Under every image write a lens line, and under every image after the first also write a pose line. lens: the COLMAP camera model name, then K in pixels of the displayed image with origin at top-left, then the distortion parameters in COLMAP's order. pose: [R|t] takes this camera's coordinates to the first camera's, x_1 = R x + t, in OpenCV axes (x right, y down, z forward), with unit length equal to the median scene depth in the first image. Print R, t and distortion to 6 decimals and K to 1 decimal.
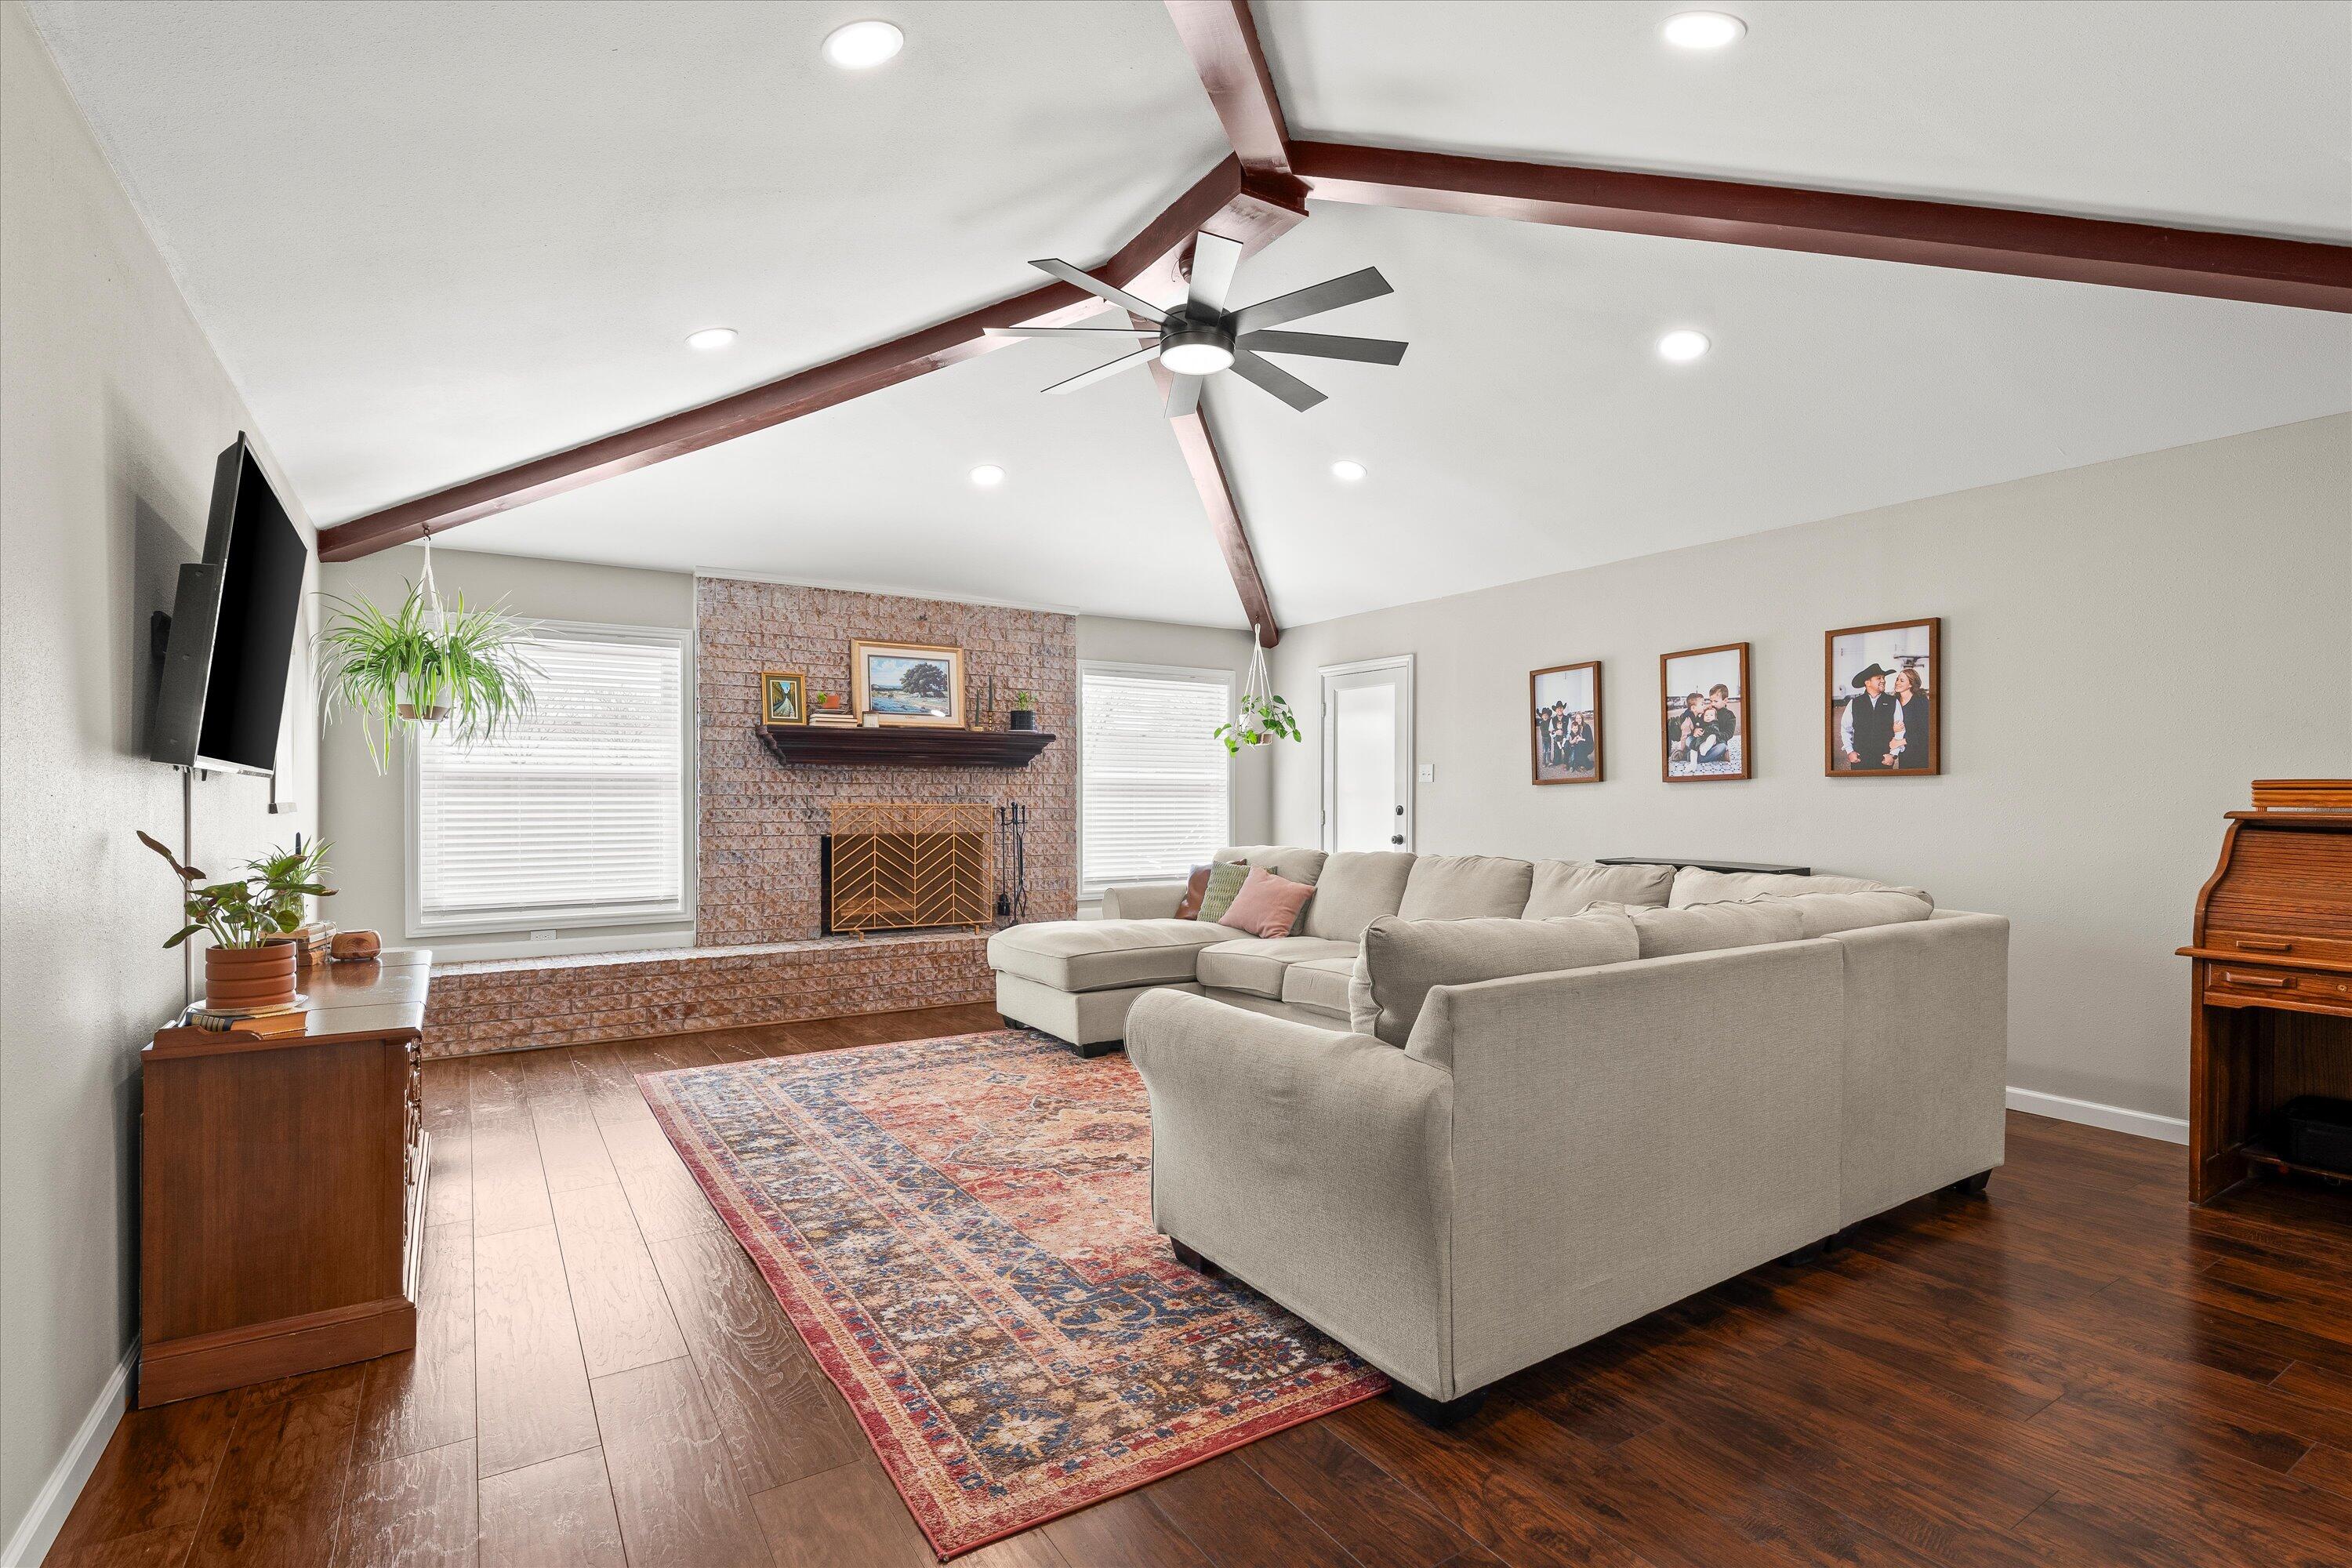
lens RADIAL K [[1112.3, 0, 1173.9], [0, 1112.3, 794.8], [0, 0, 1]] dist [0.000079, 0.000185]
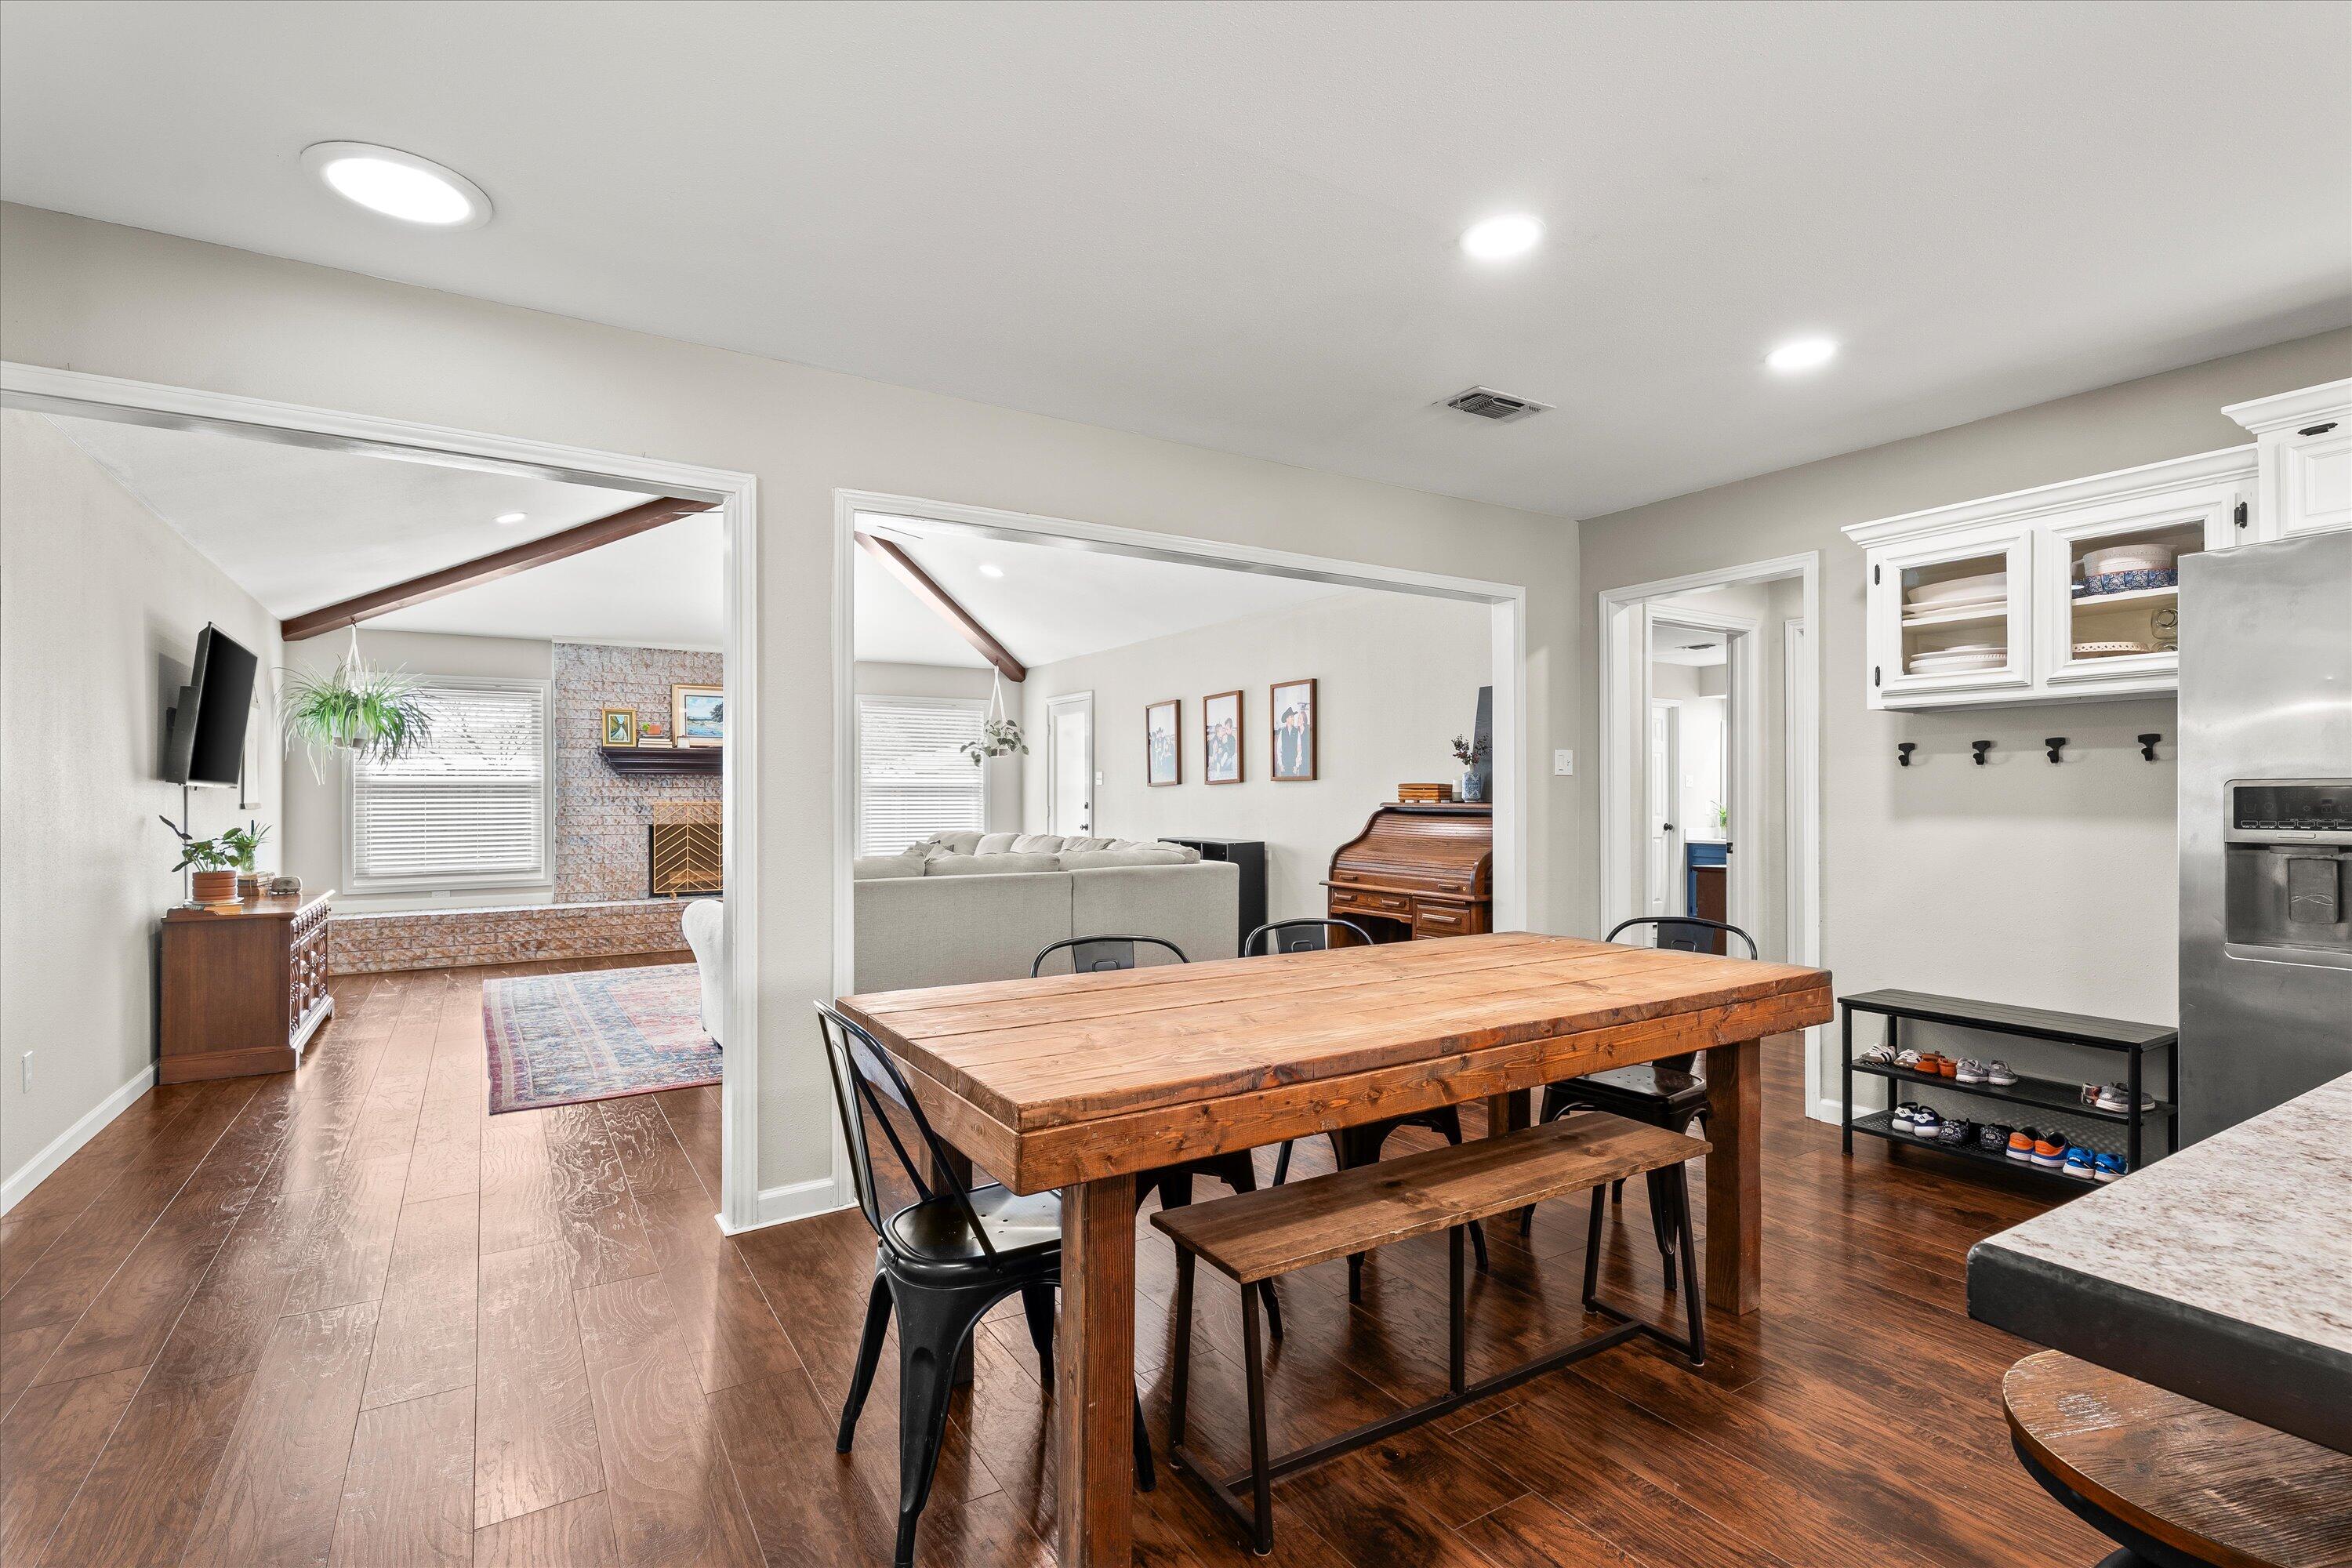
lens RADIAL K [[1095.7, 0, 1171.8], [0, 1095.7, 787.4], [0, 0, 1]] dist [0.000749, 0.000117]
pose [[0.999956, -0.004824, -0.008032, 0.417250], [0.004780, 0.999973, -0.005492, -0.000108], [0.008059, 0.005453, 0.999953, -0.441727]]
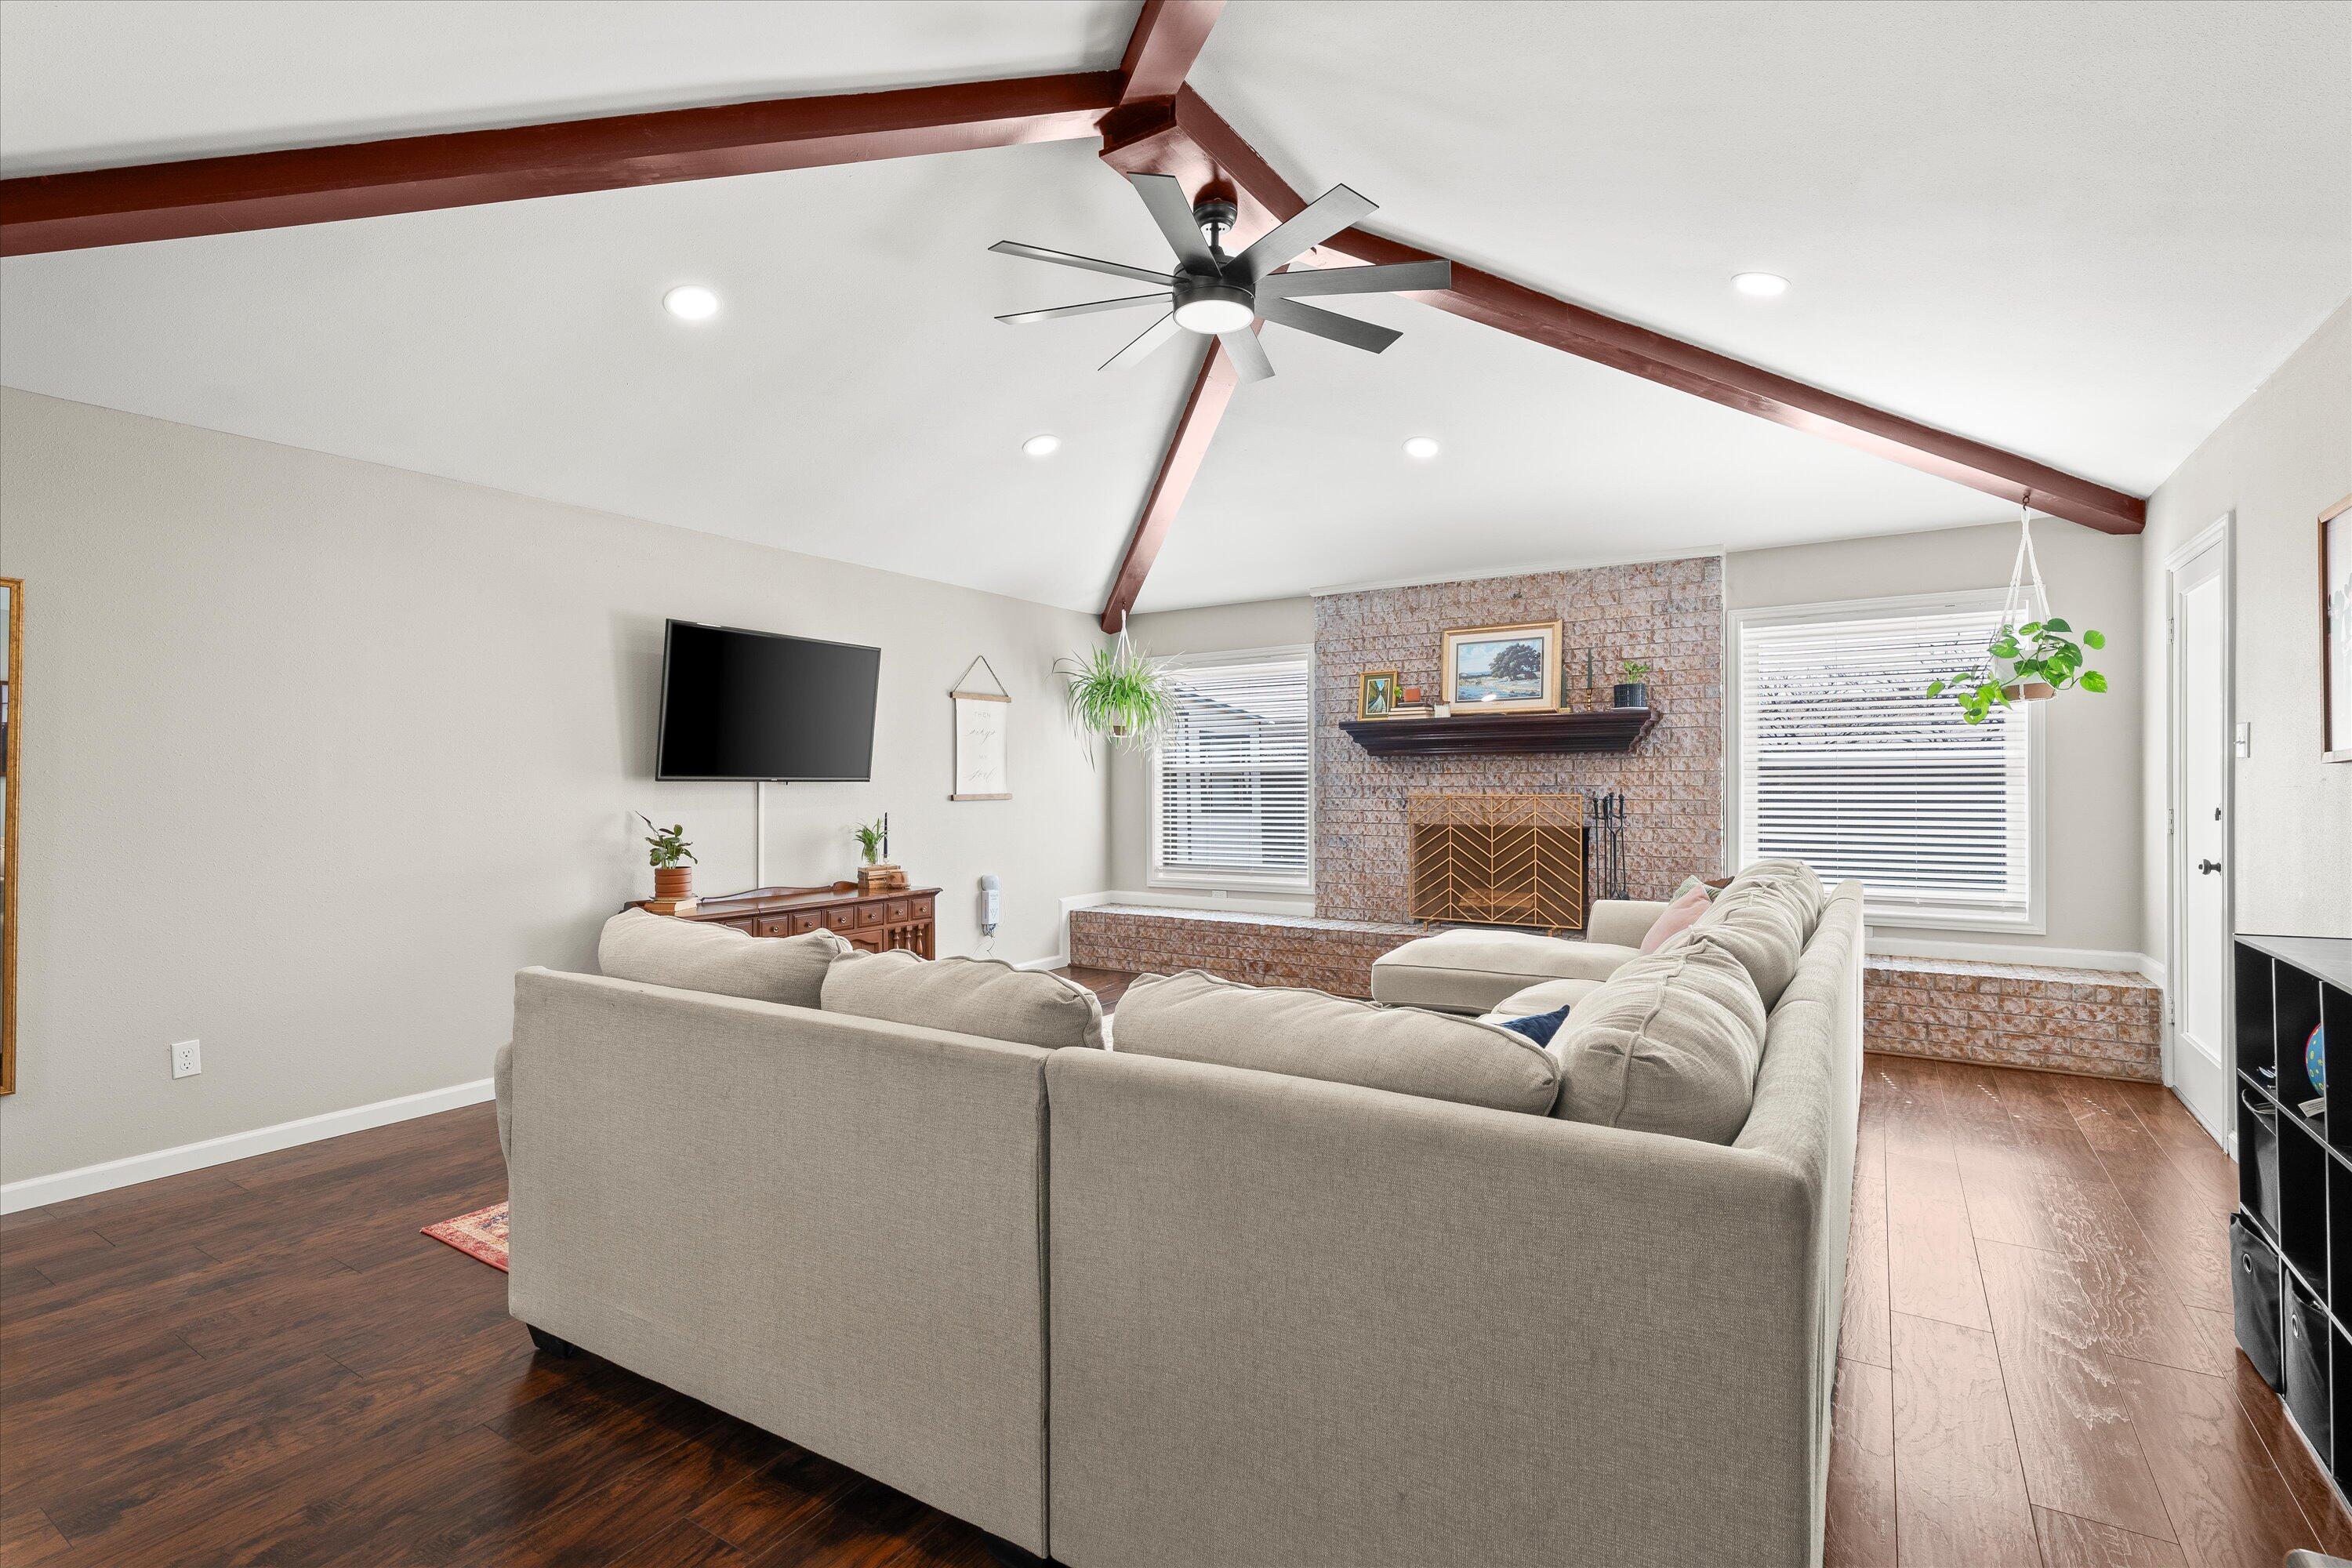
lens RADIAL K [[1097.4, 0, 1176.8], [0, 1097.4, 776.1], [0, 0, 1]] dist [0.003168, 0.000382]
pose [[0.425476, -0.007985, -0.904935, 0.609880], [0.009438, 0.999946, -0.004386, -0.007278], [0.904921, -0.006675, 0.425528, 0.433023]]
